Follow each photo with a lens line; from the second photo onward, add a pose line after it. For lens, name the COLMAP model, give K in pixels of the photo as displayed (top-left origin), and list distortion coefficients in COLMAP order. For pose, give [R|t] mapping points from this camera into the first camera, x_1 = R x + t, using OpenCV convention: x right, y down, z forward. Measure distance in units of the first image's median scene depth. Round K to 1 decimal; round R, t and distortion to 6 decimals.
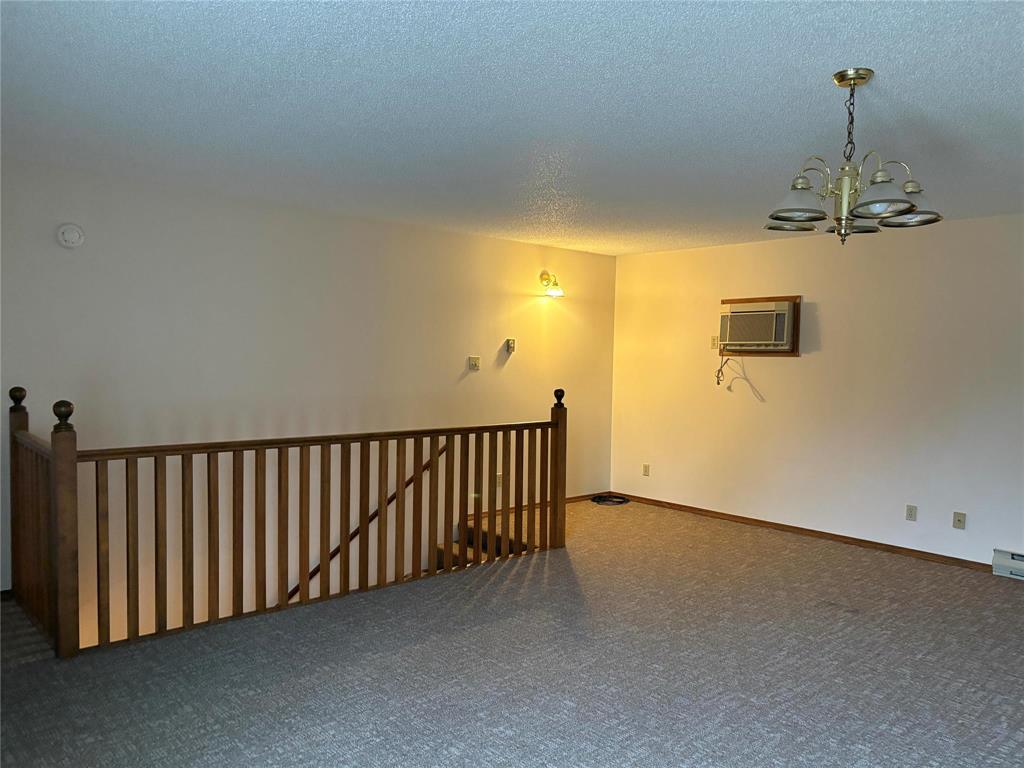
lens RADIAL K [[770.6, 0, 516.1], [0, 770.6, 386.1], [0, 0, 1]] dist [0.029901, -0.009361]
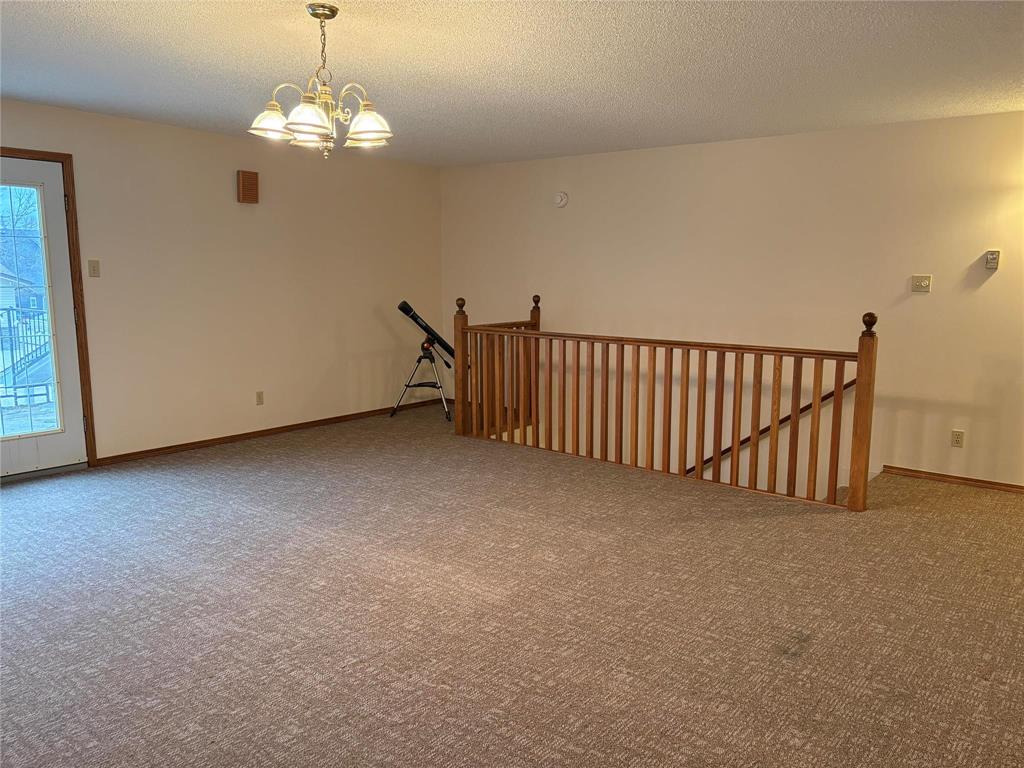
lens RADIAL K [[770.6, 0, 516.1], [0, 770.6, 386.1], [0, 0, 1]] dist [0.029901, -0.009361]
pose [[0.156352, 0.121883, -0.980152, 0.862018], [-0.051076, 0.992027, 0.115212, 0.006731], [0.986380, 0.032049, 0.161331, 0.572017]]
